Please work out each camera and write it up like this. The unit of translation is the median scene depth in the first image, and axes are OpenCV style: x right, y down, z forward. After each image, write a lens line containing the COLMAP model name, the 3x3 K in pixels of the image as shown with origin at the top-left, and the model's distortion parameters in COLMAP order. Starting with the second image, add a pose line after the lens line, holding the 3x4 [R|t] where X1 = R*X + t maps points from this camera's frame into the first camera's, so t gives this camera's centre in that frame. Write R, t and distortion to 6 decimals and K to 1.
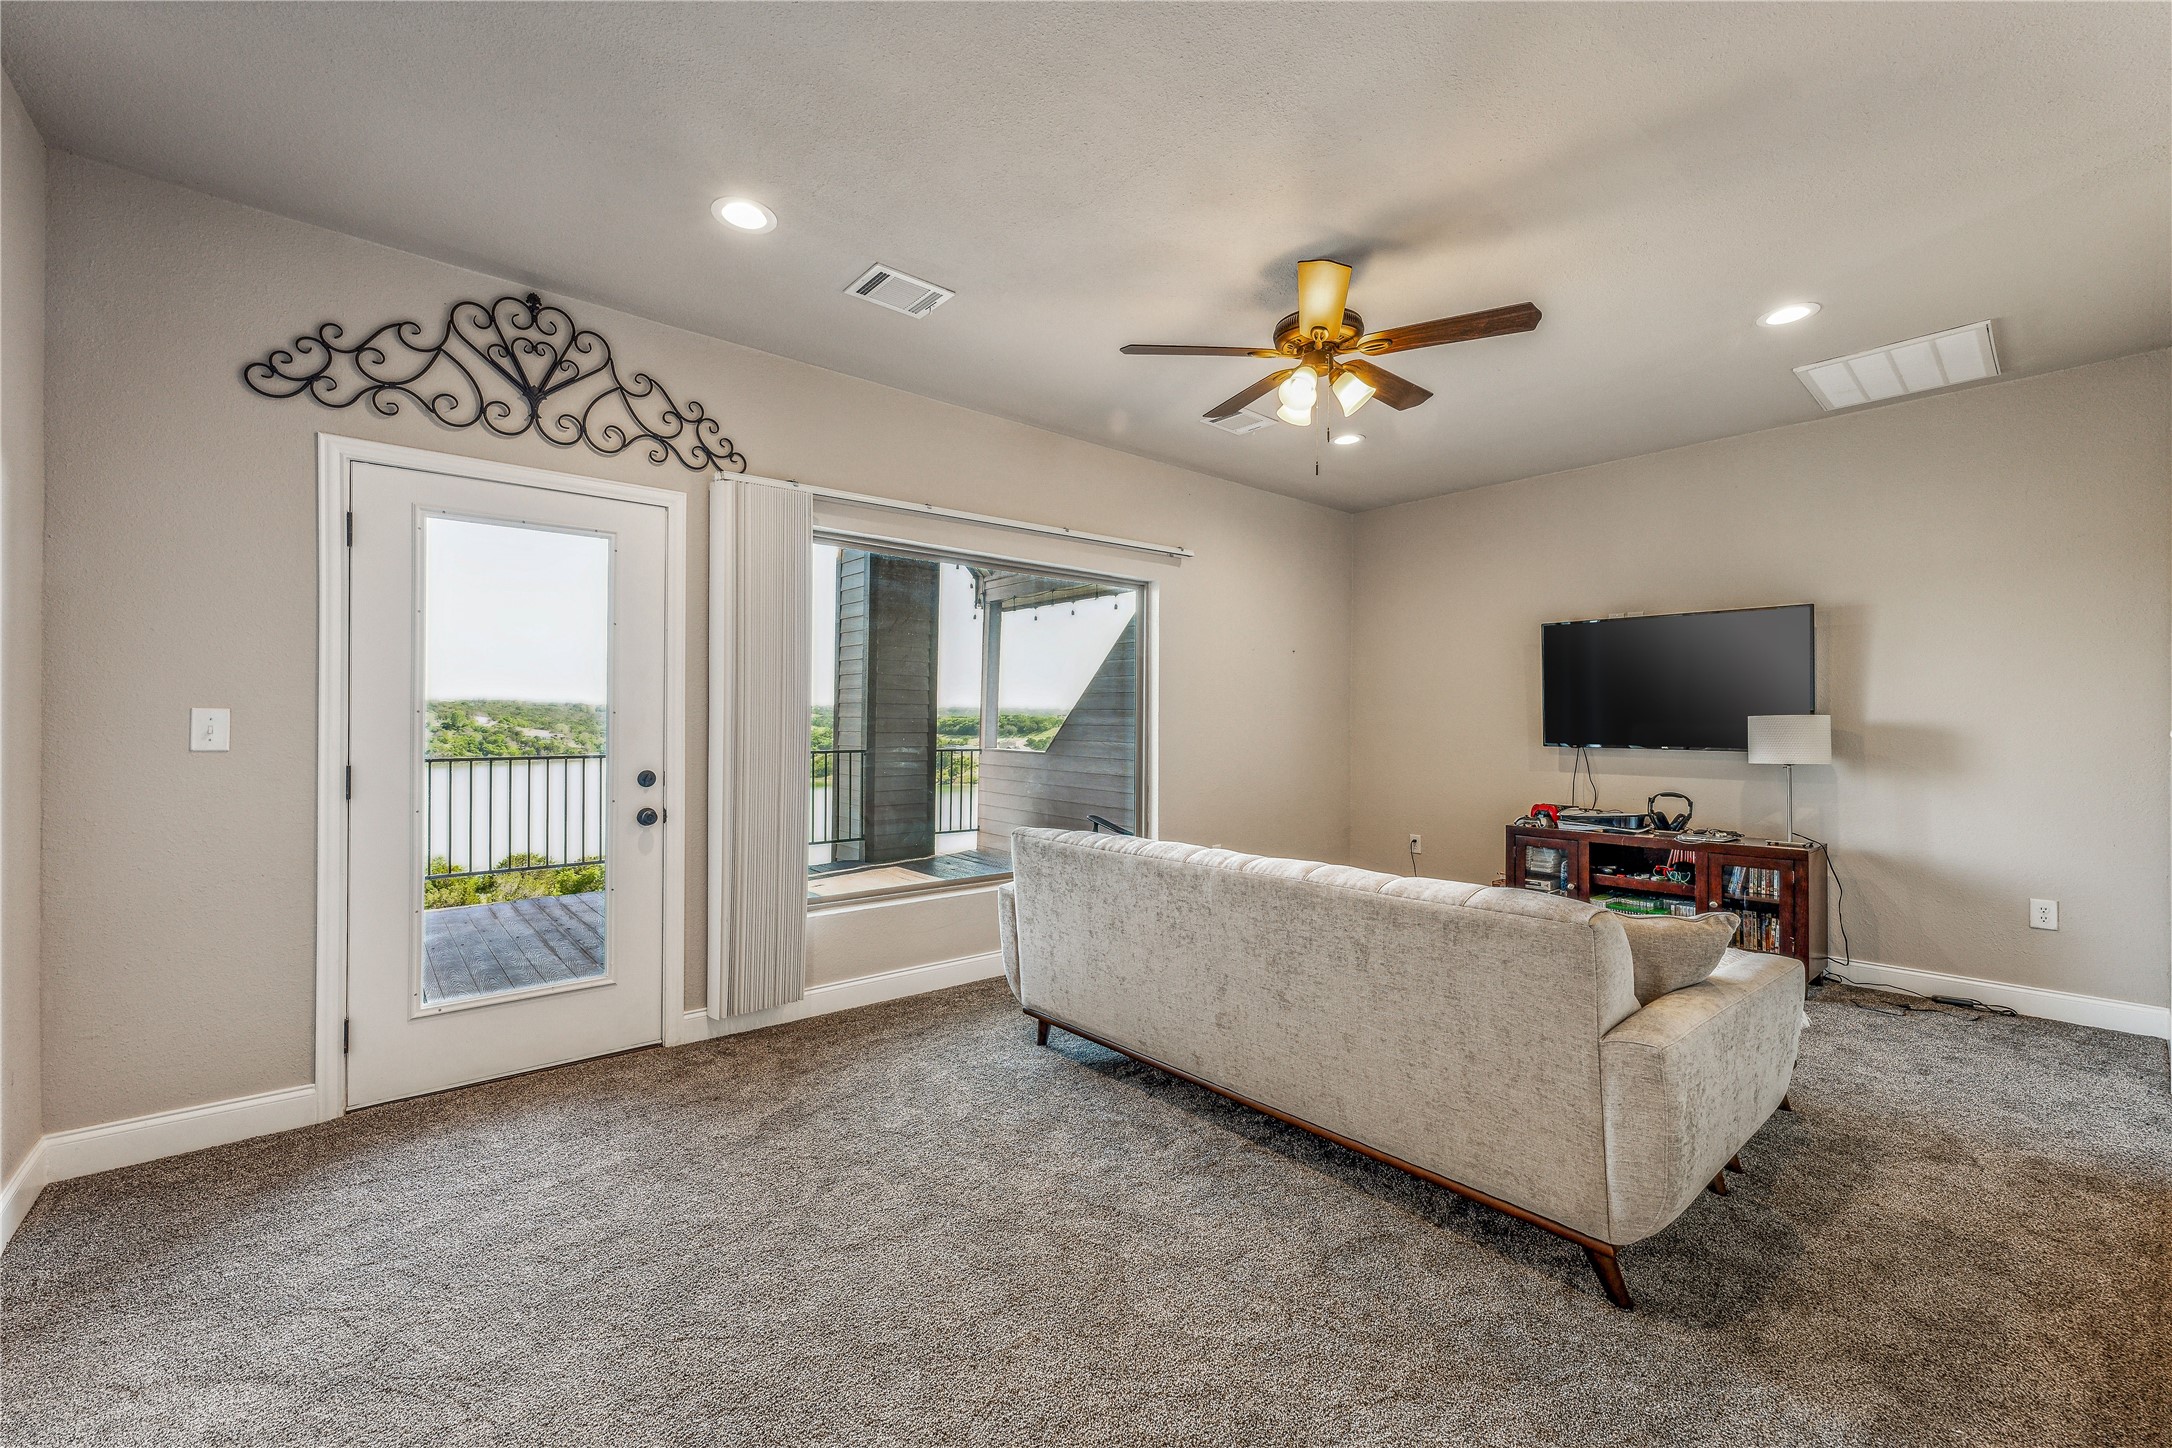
lens RADIAL K [[886.2, 0, 1088.1], [0, 886.2, 717.2], [0, 0, 1]] dist [-0.000099, -0.000052]
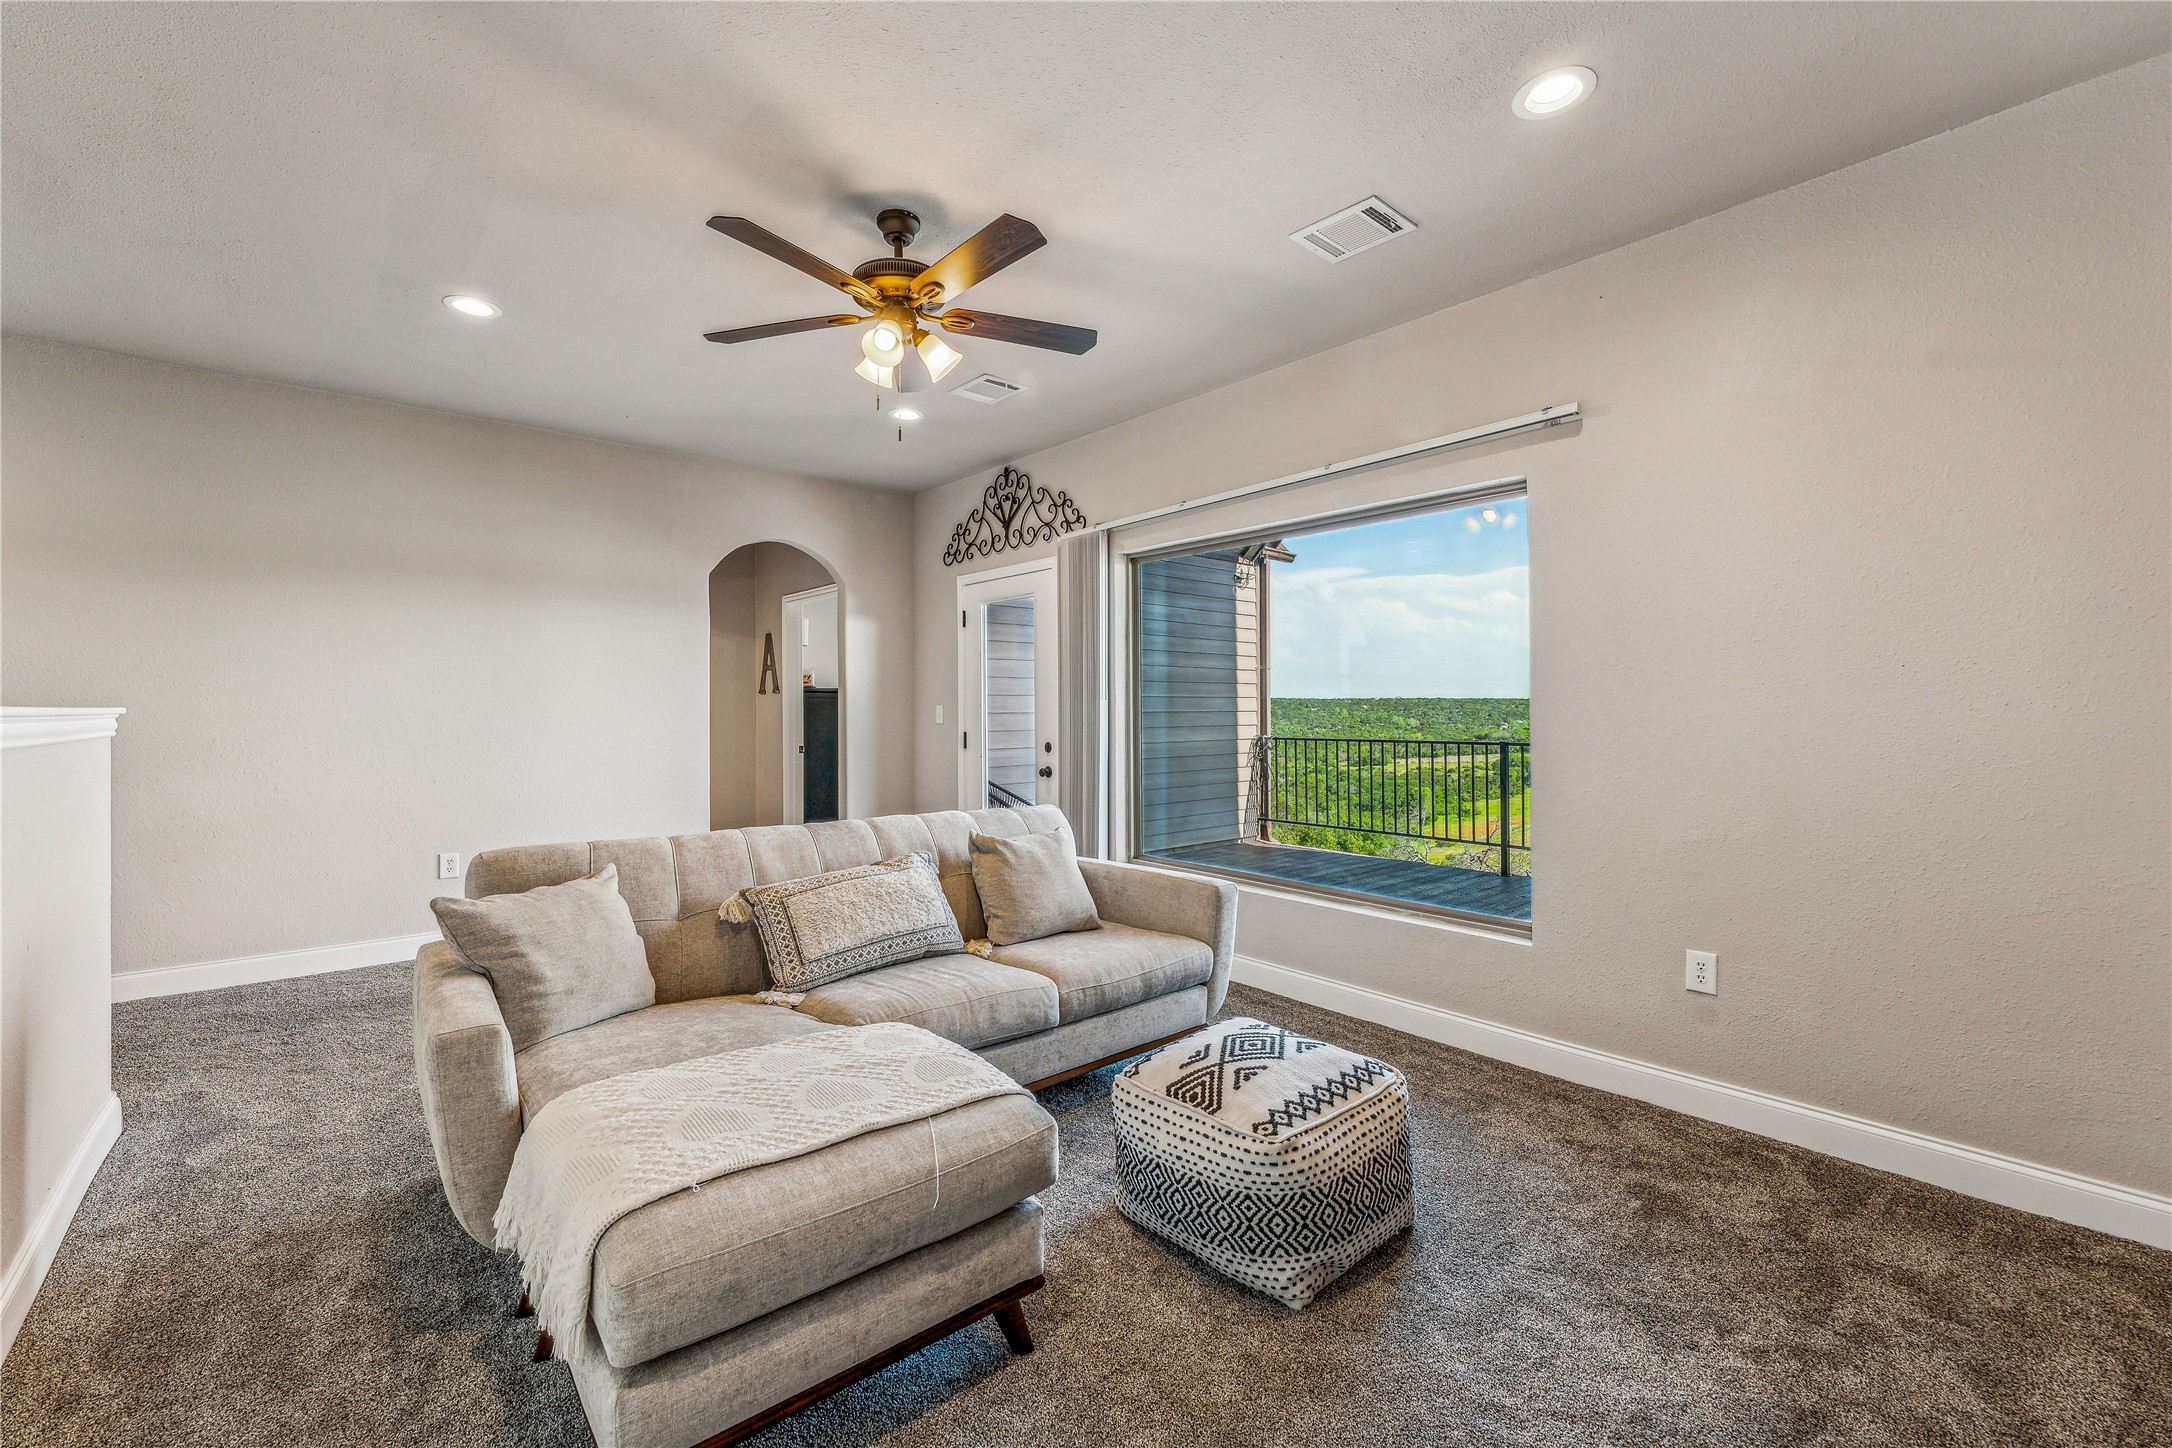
lens RADIAL K [[878.8, 0, 1086.0], [0, 878.8, 724.0], [0, 0, 1]] dist [-0.004009, -0.000511]
pose [[0.020162, -0.000530, -0.999797, 1.120708], [-0.002183, 0.999997, -0.000574, 0.032801], [0.999794, 0.002194, 0.020161, 1.123042]]
